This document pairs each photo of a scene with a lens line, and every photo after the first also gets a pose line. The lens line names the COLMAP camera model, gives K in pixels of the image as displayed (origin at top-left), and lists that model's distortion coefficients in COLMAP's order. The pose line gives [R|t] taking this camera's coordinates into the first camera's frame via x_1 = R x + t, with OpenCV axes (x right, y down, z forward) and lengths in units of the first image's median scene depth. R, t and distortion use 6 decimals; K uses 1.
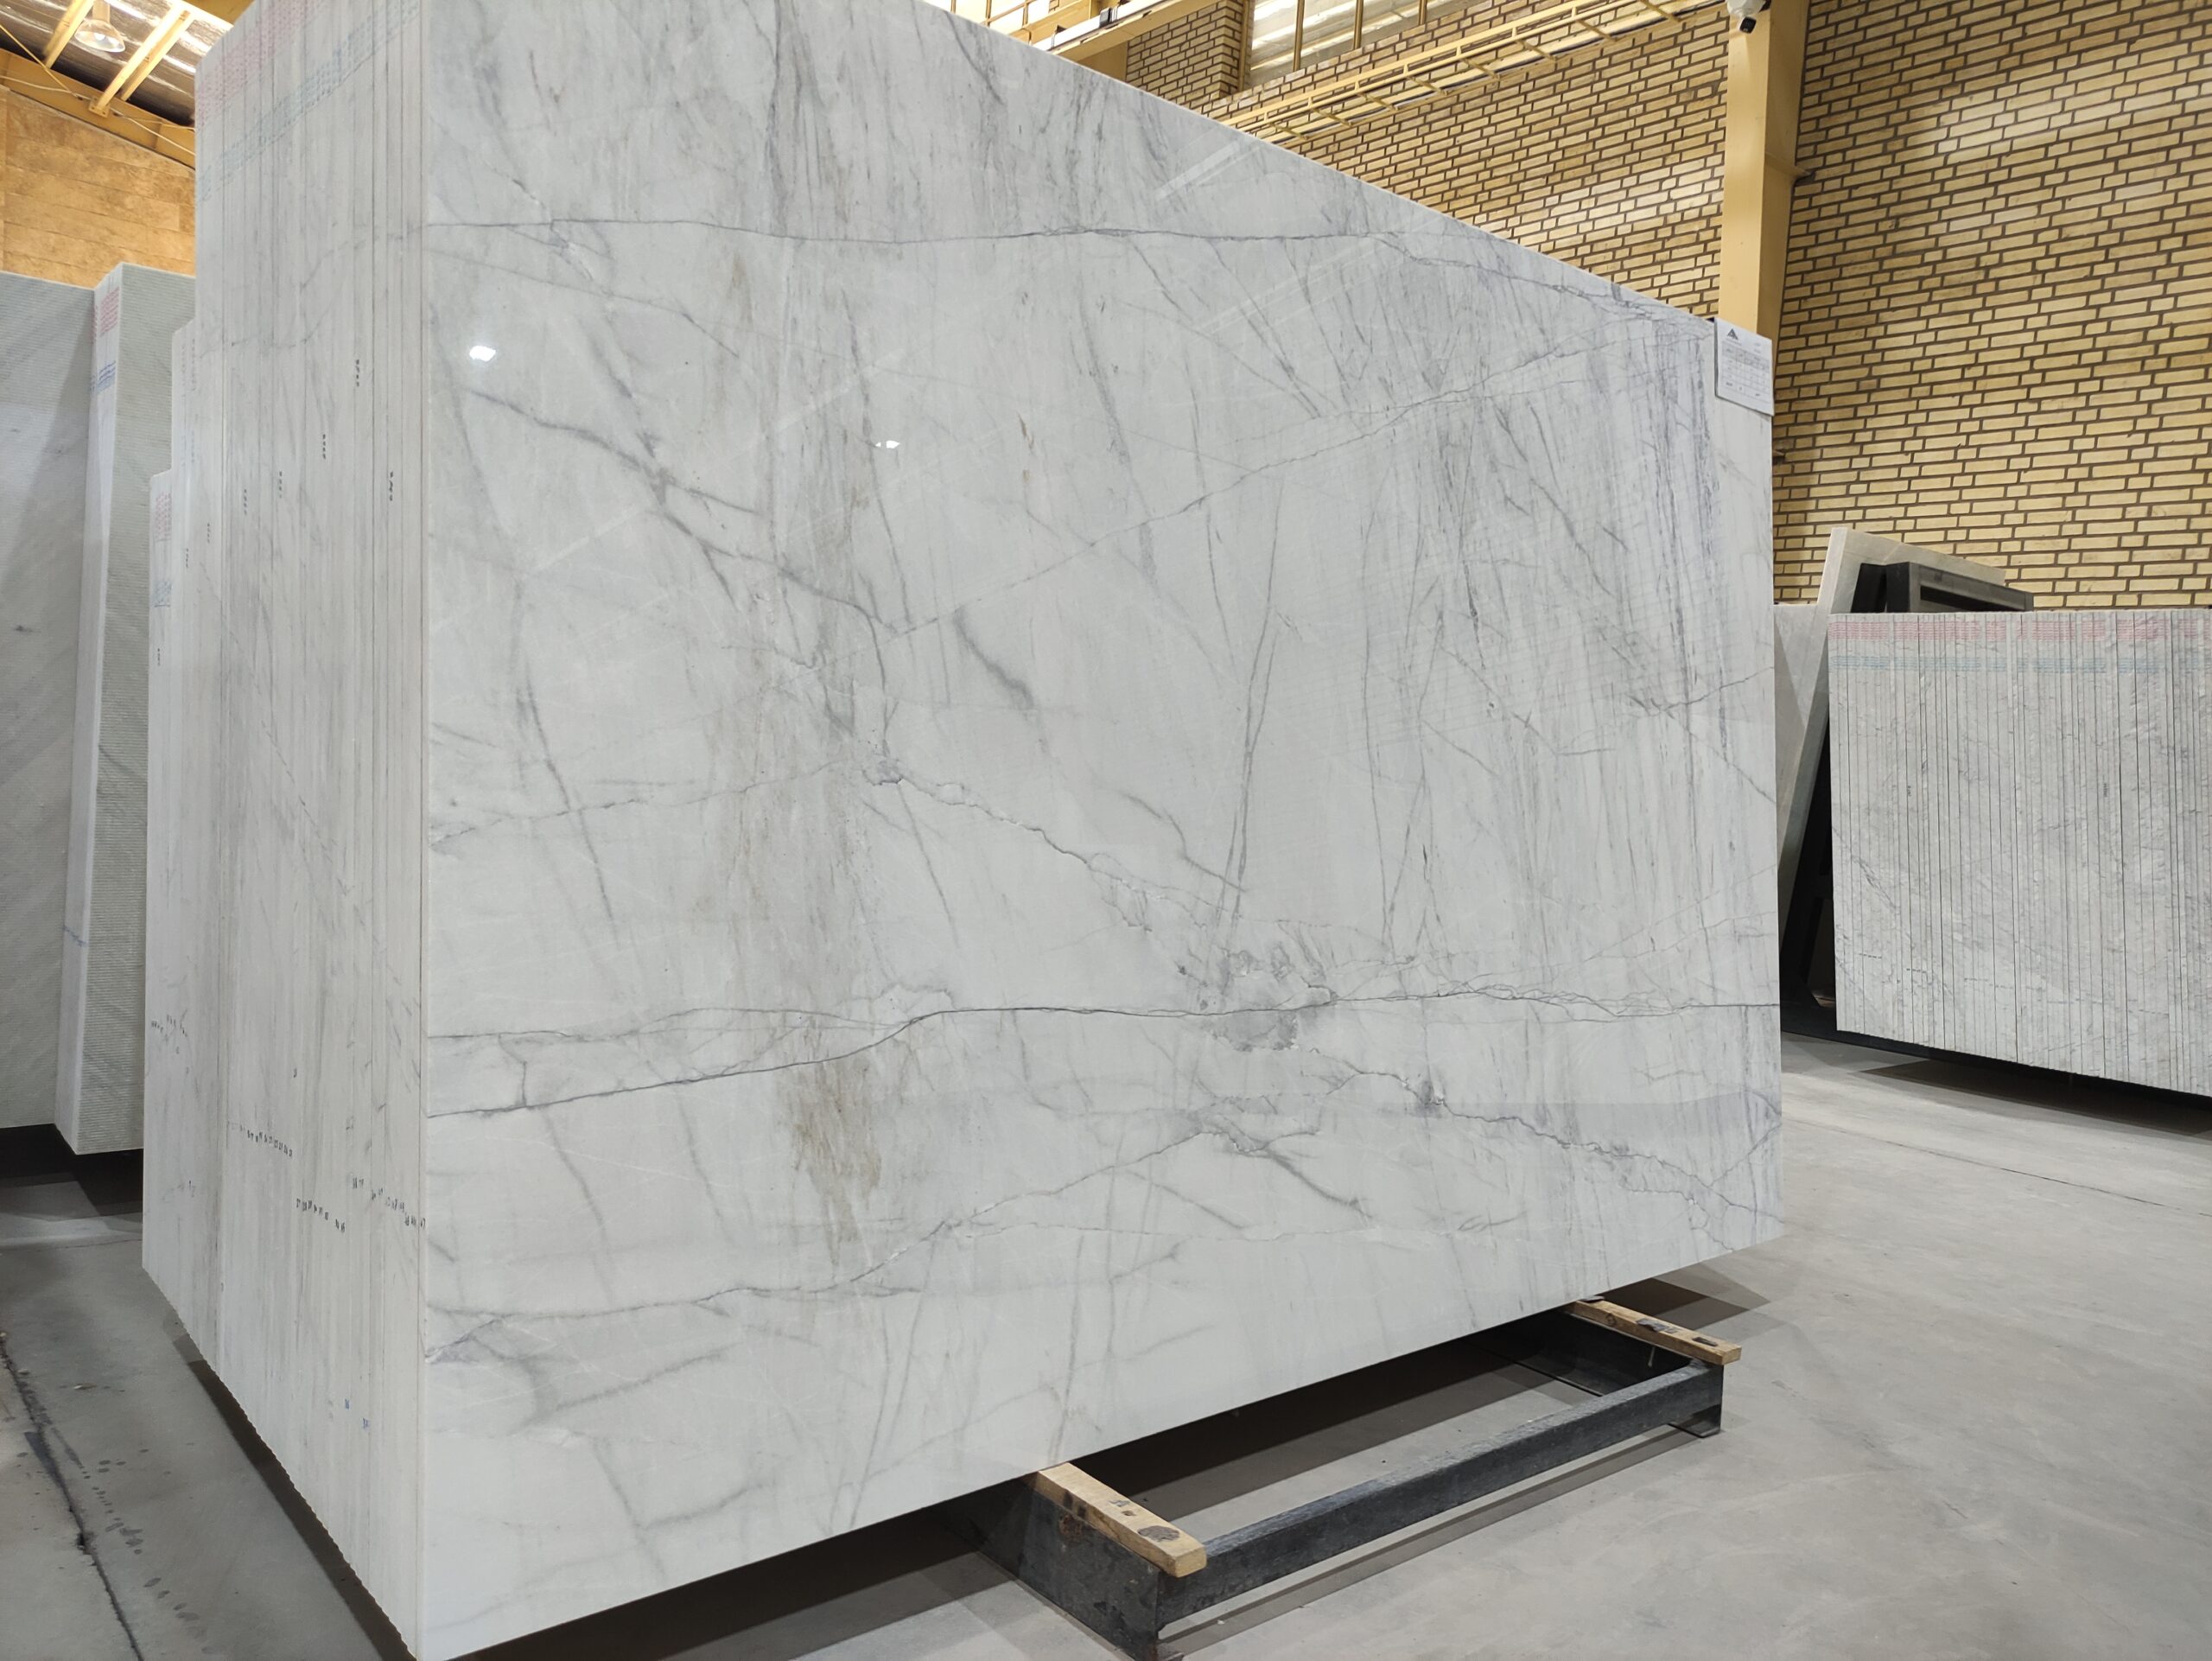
lens RADIAL K [[1644.9, 0, 1110.1], [0, 1644.9, 826.7], [0, 0, 1]] dist [0.073248, -0.081925]
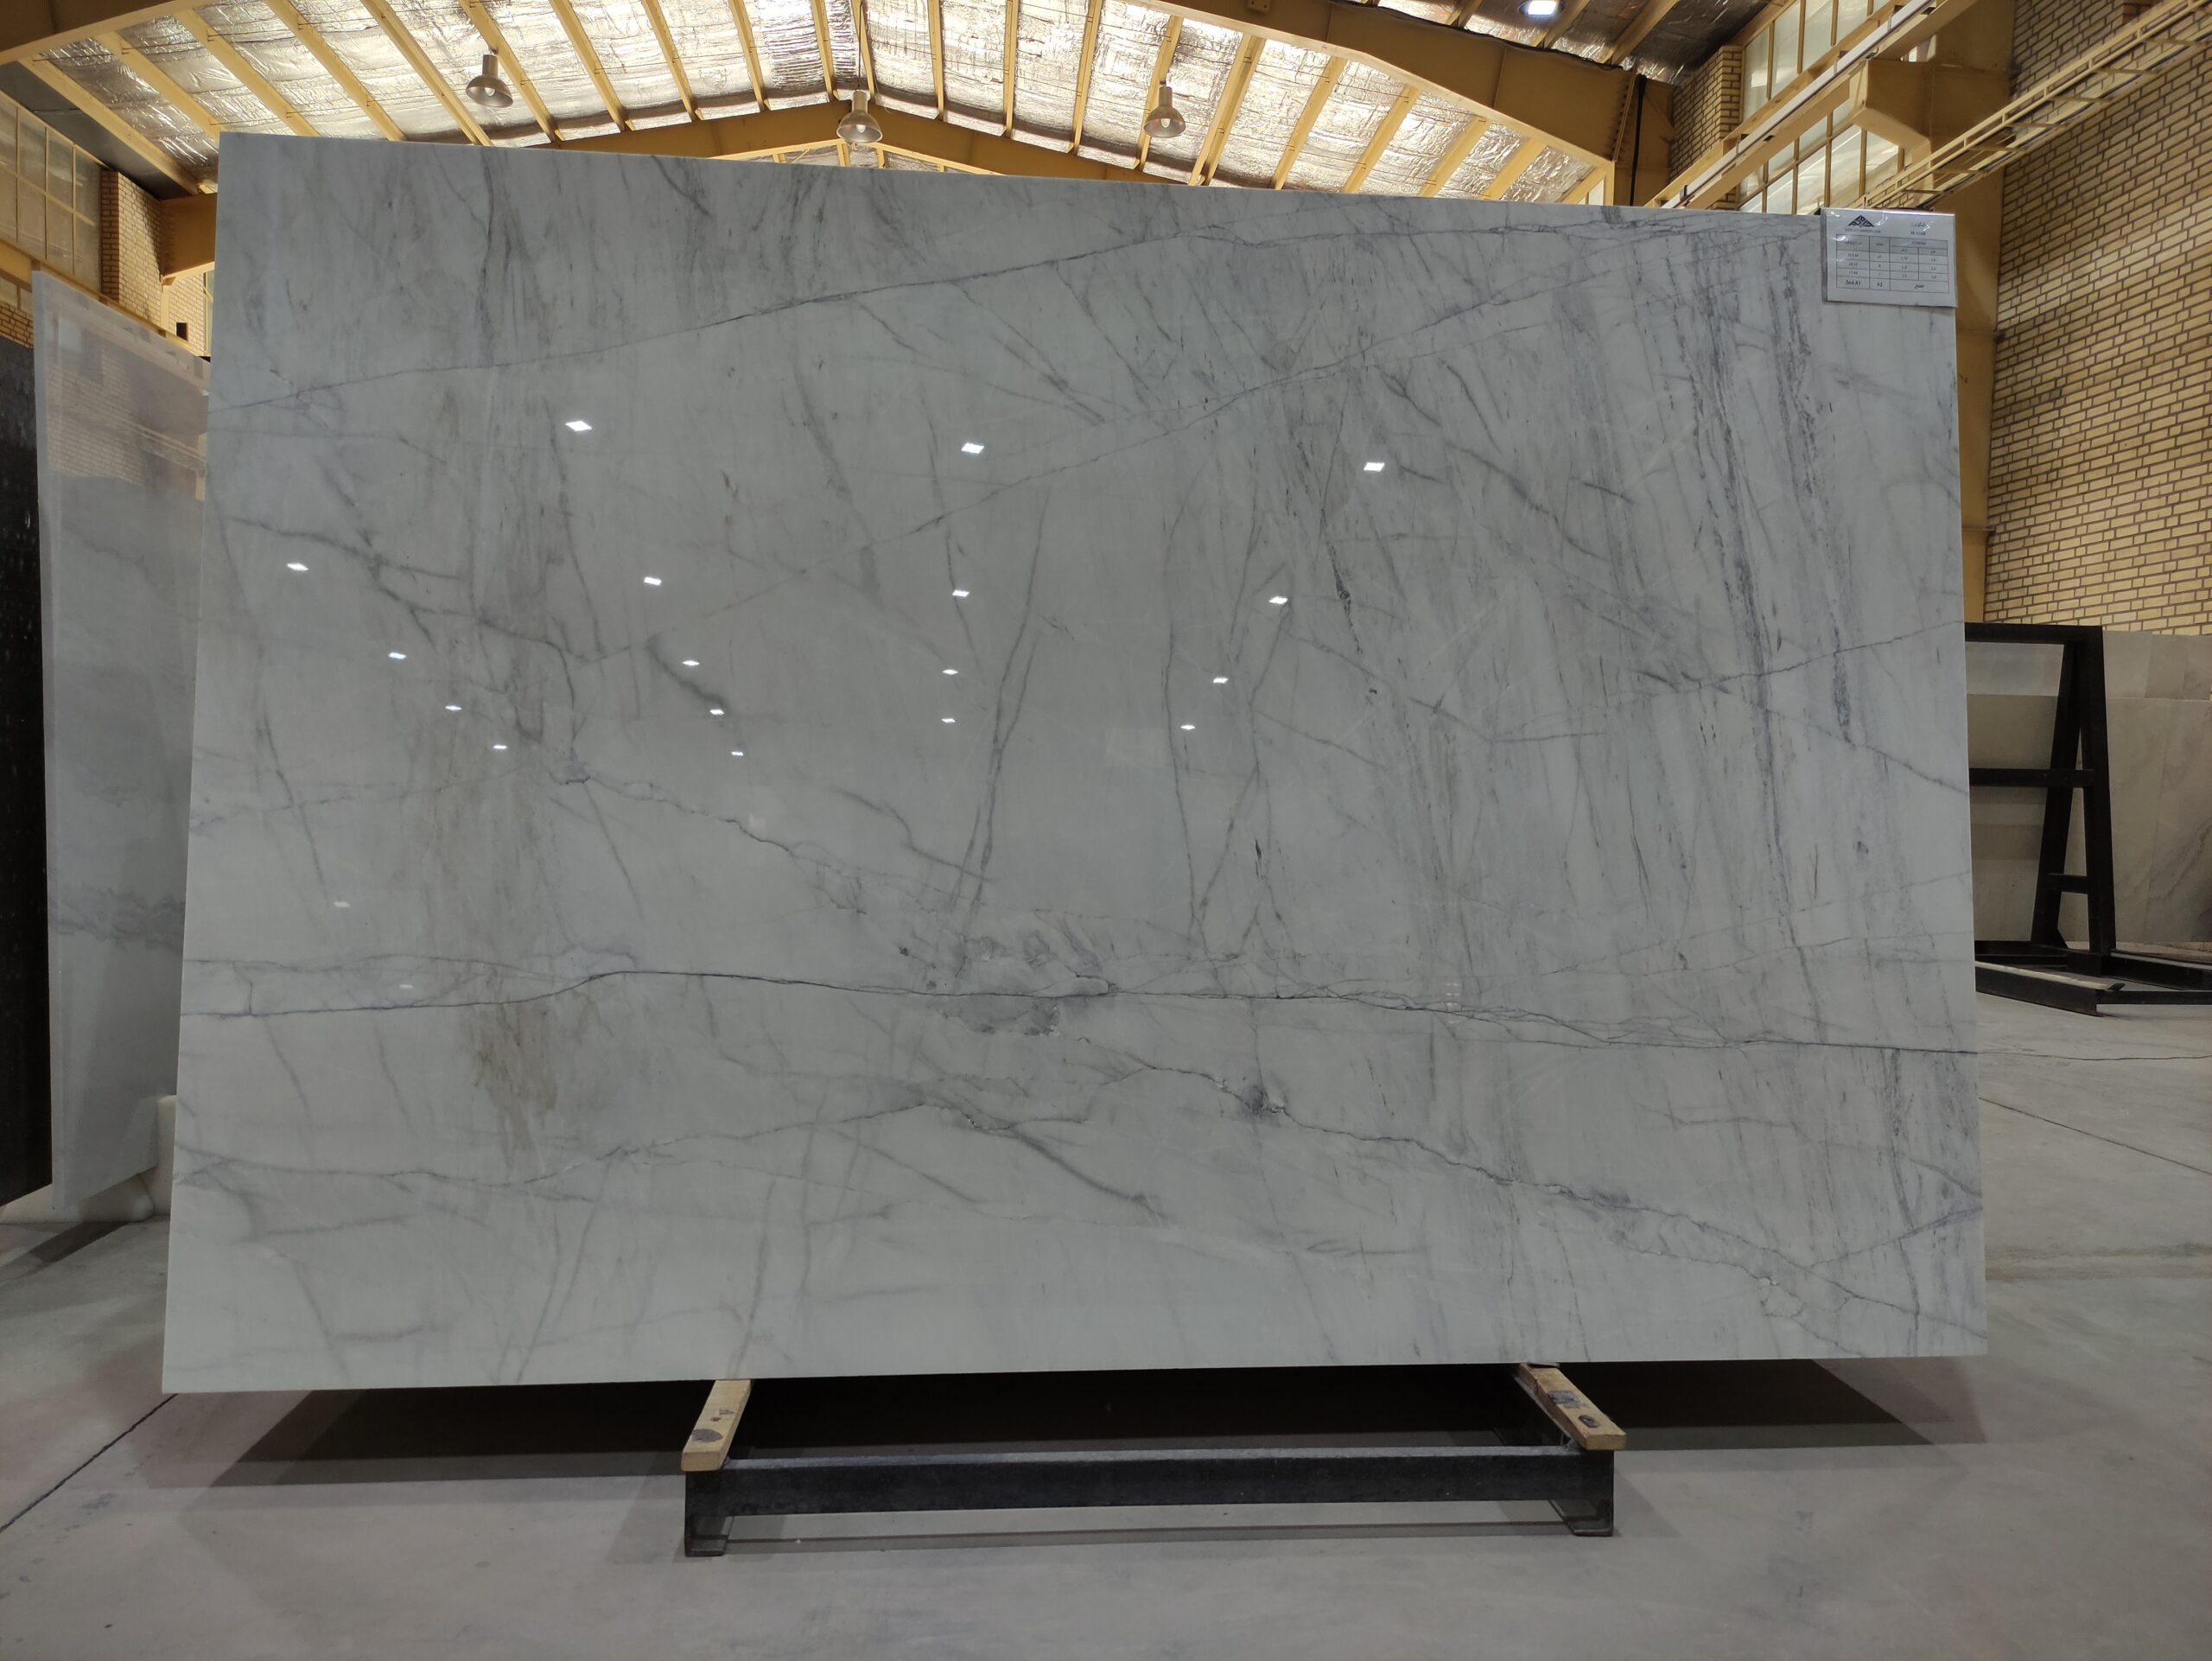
lens RADIAL K [[1644.9, 0, 1110.1], [0, 1644.9, 826.7], [0, 0, 1]] dist [0.073248, -0.081925]
pose [[0.814947, -0.029793, -0.578769, 0.771365], [0.001670, 0.998794, -0.049063, 0.057707], [0.579533, 0.039017, 0.814014, 0.189593]]
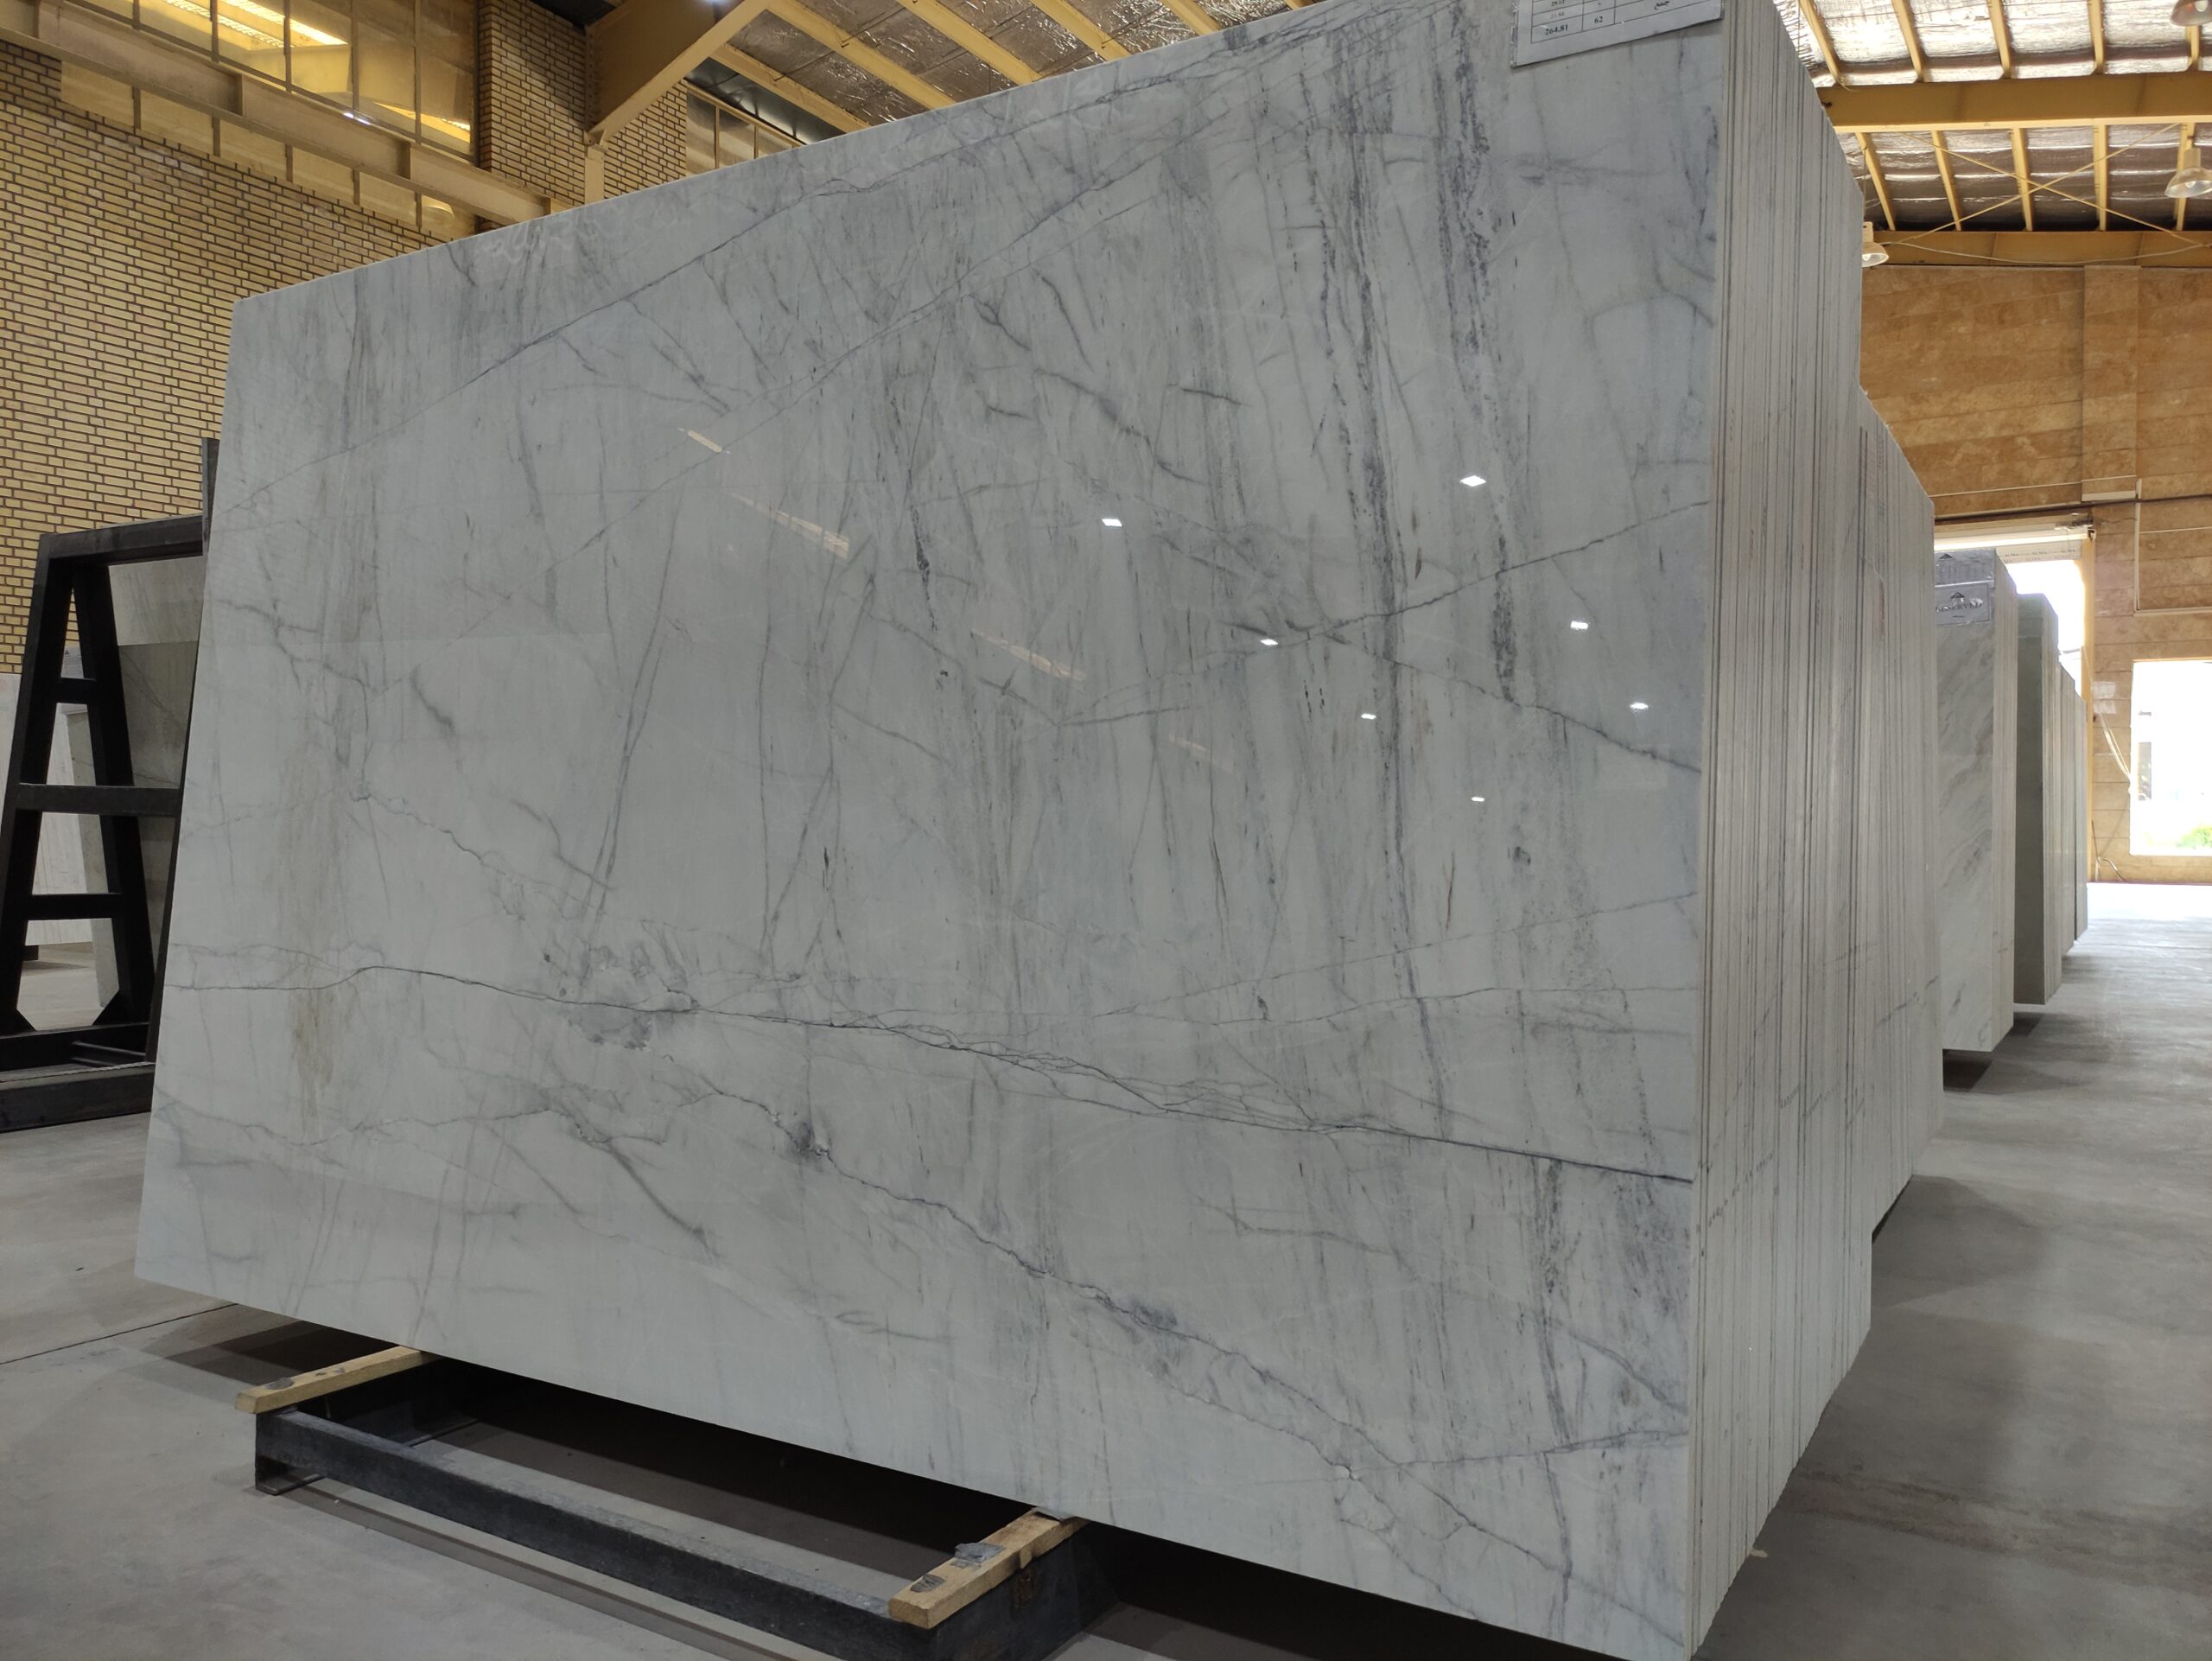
lens RADIAL K [[1644.9, 0, 1110.1], [0, 1644.9, 826.7], [0, 0, 1]] dist [0.073248, -0.081925]
pose [[0.301921, -0.057824, -0.951578, 1.201985], [-0.034674, 0.996832, -0.071575, 0.064948], [0.952702, 0.054605, 0.298959, 1.005754]]
